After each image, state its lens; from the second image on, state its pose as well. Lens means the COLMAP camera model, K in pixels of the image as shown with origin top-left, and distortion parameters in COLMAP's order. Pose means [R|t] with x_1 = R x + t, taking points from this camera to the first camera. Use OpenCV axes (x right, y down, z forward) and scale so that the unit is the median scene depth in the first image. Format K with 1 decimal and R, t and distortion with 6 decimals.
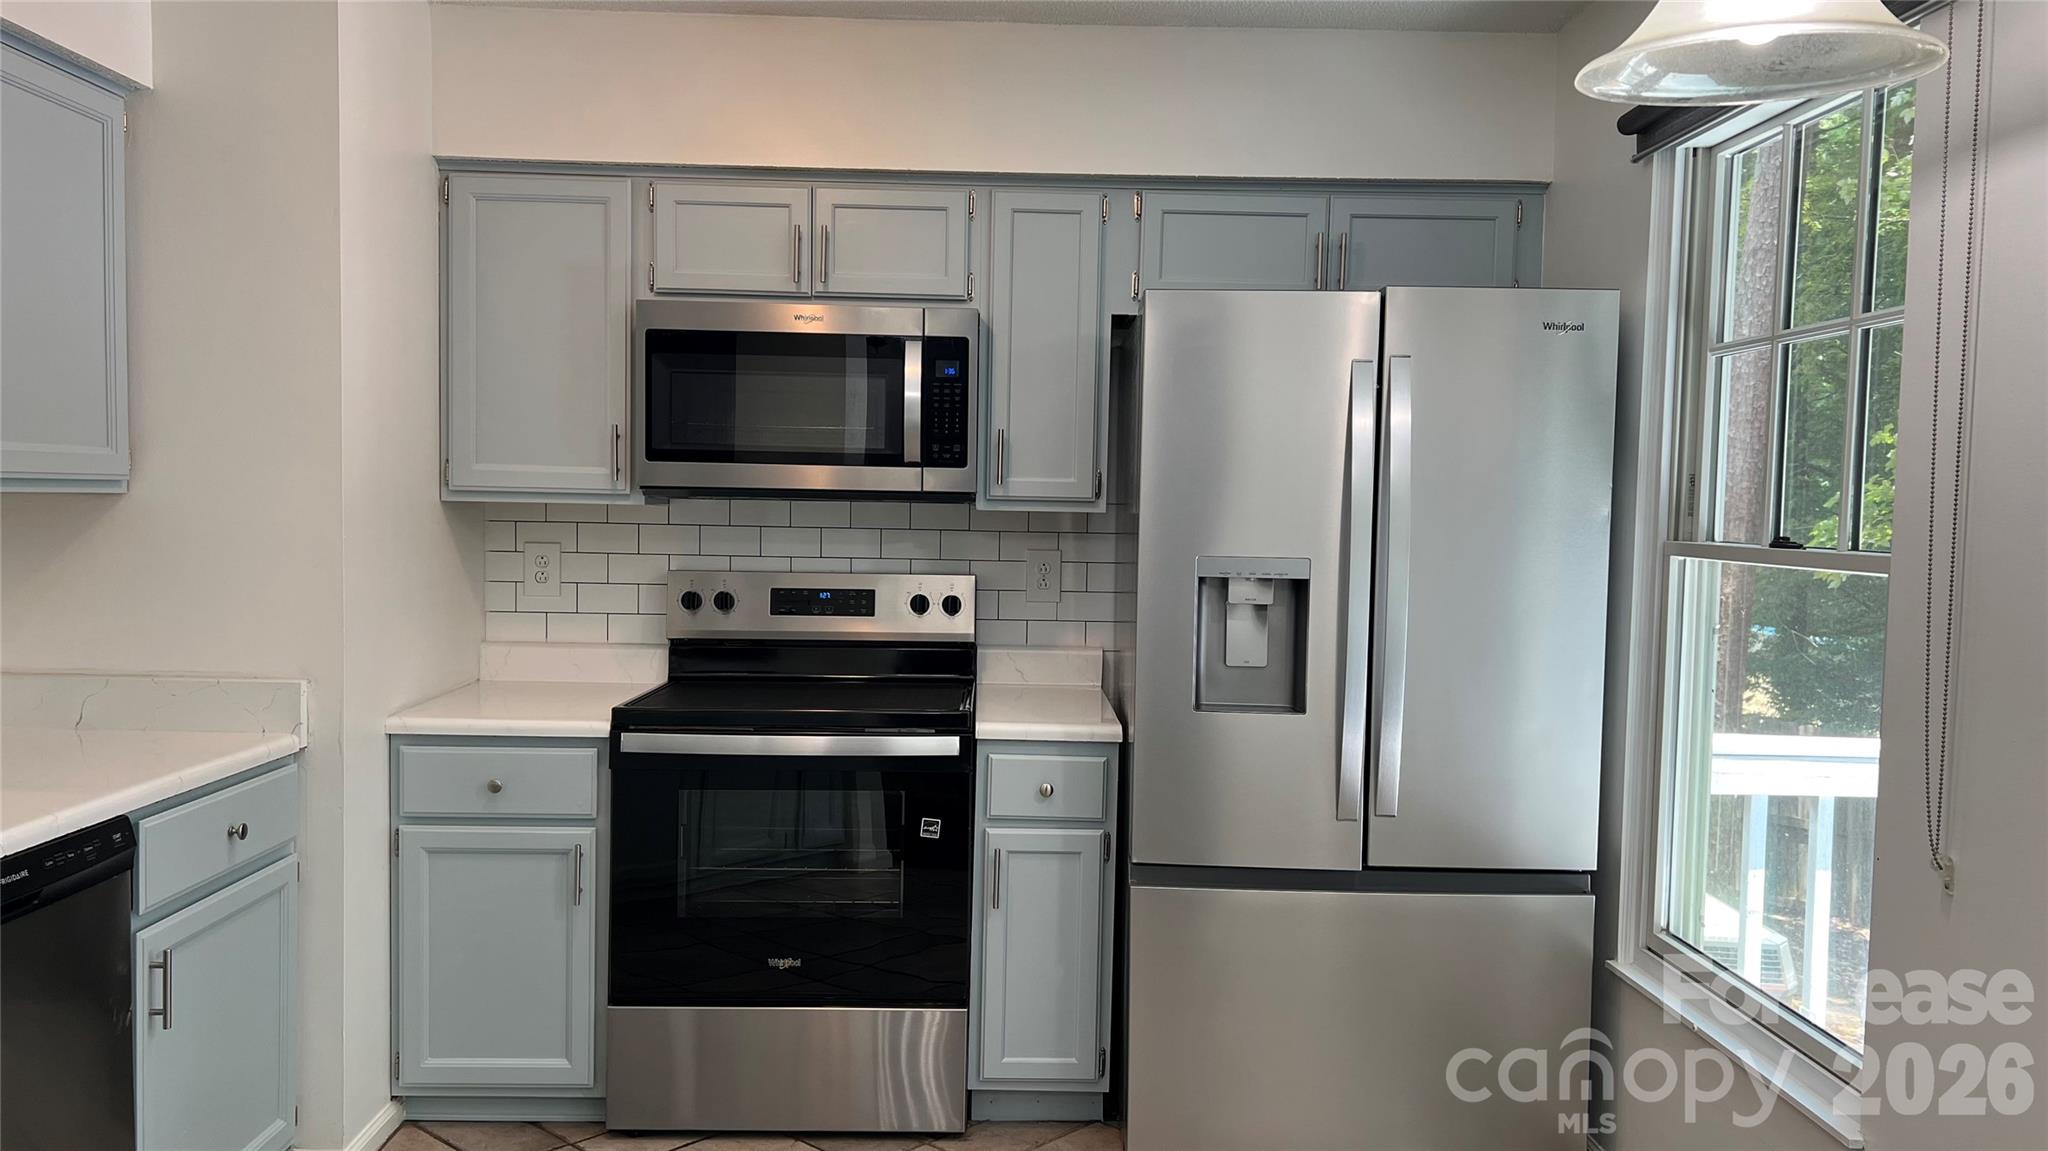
lens RADIAL K [[1576.7, 0, 1024.0], [0, 1576.7, 575.5], [0, 0, 1]] dist [0.058710, -0.052949]
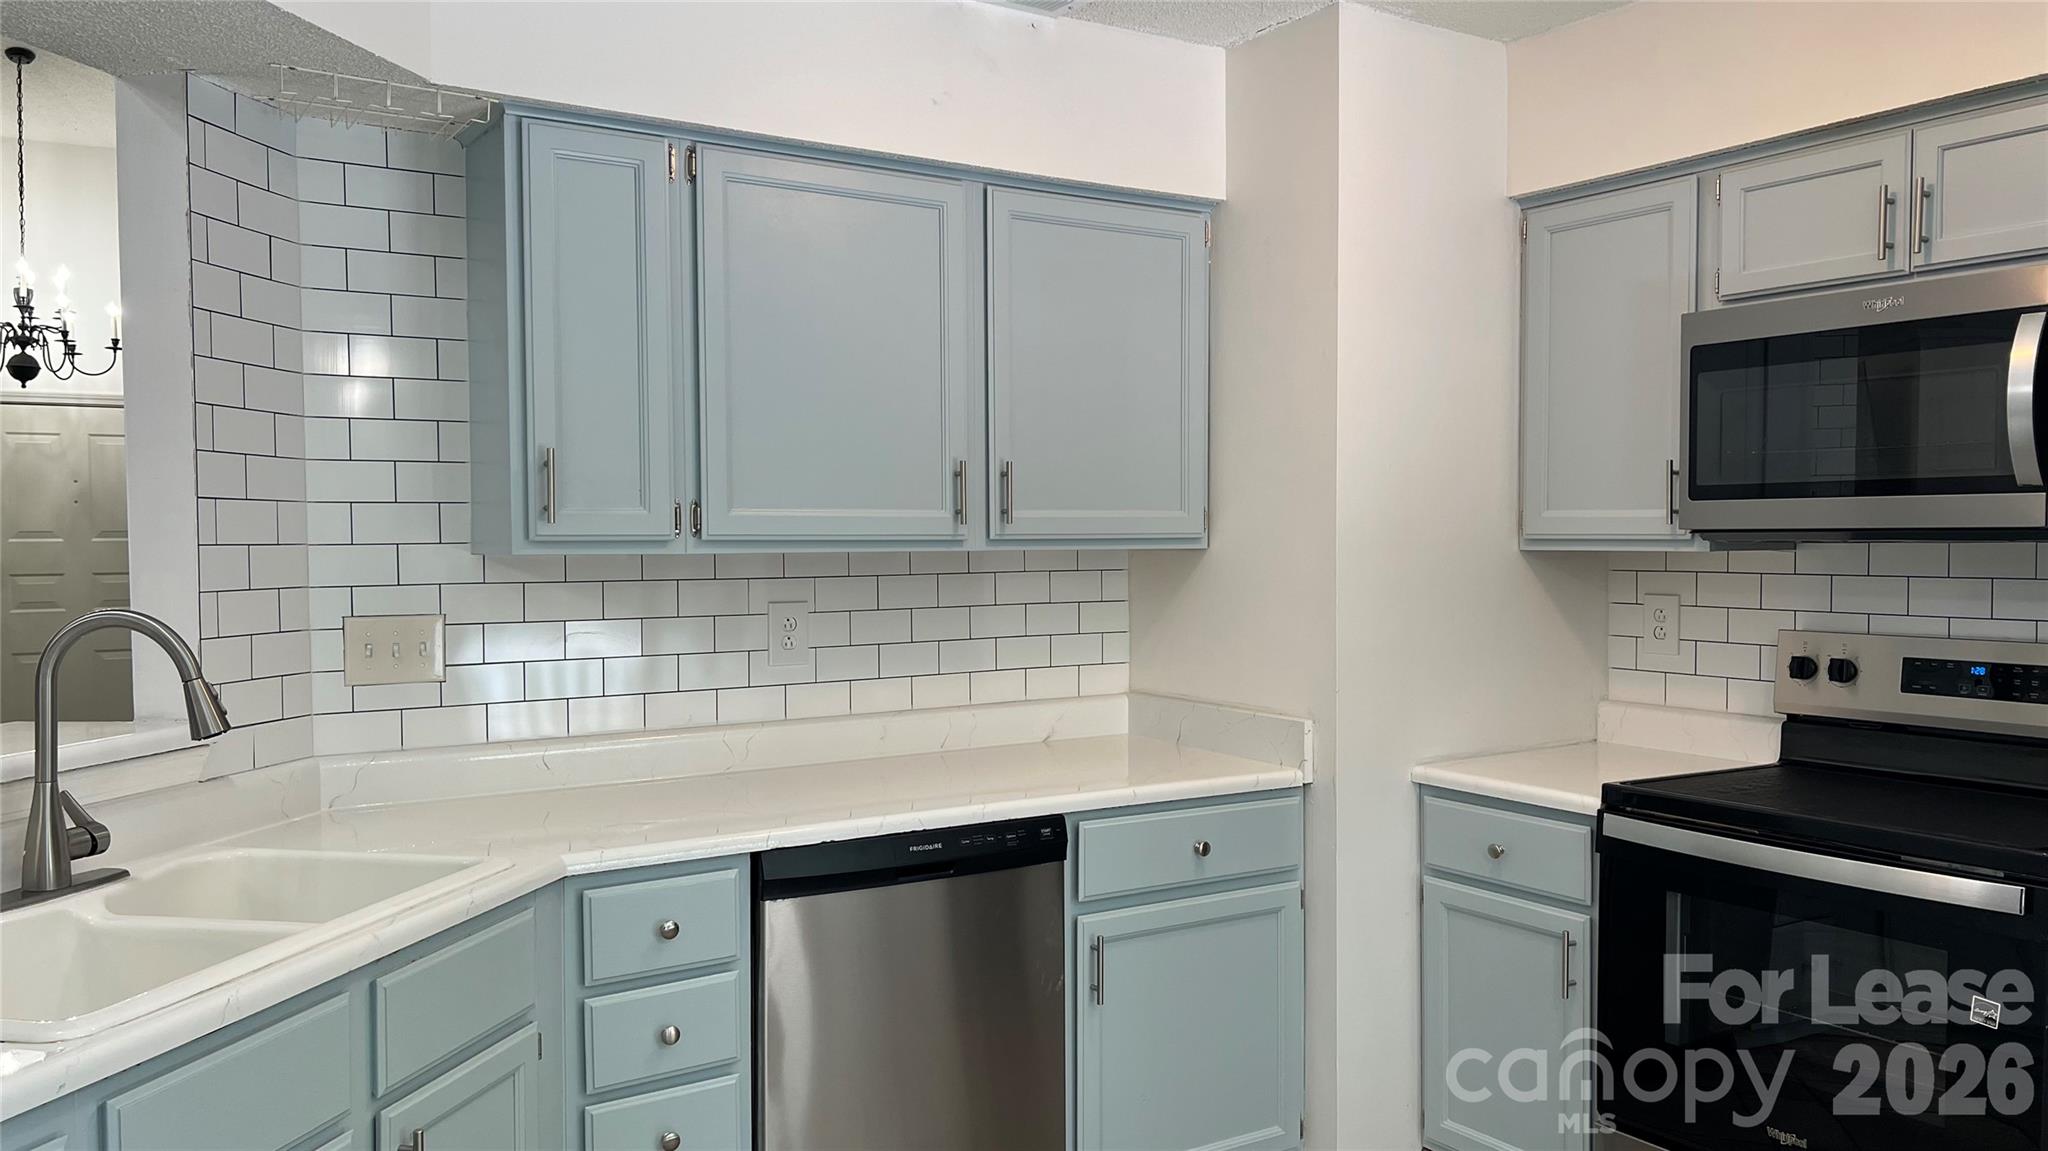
lens RADIAL K [[1576.7, 0, 1024.0], [0, 1576.7, 575.5], [0, 0, 1]] dist [0.058710, -0.052949]
pose [[0.501563, 0.002446, -0.865118, 0.322498], [-0.026874, 0.999557, -0.012754, -0.011252], [0.864704, 0.029646, 0.501406, 0.258824]]
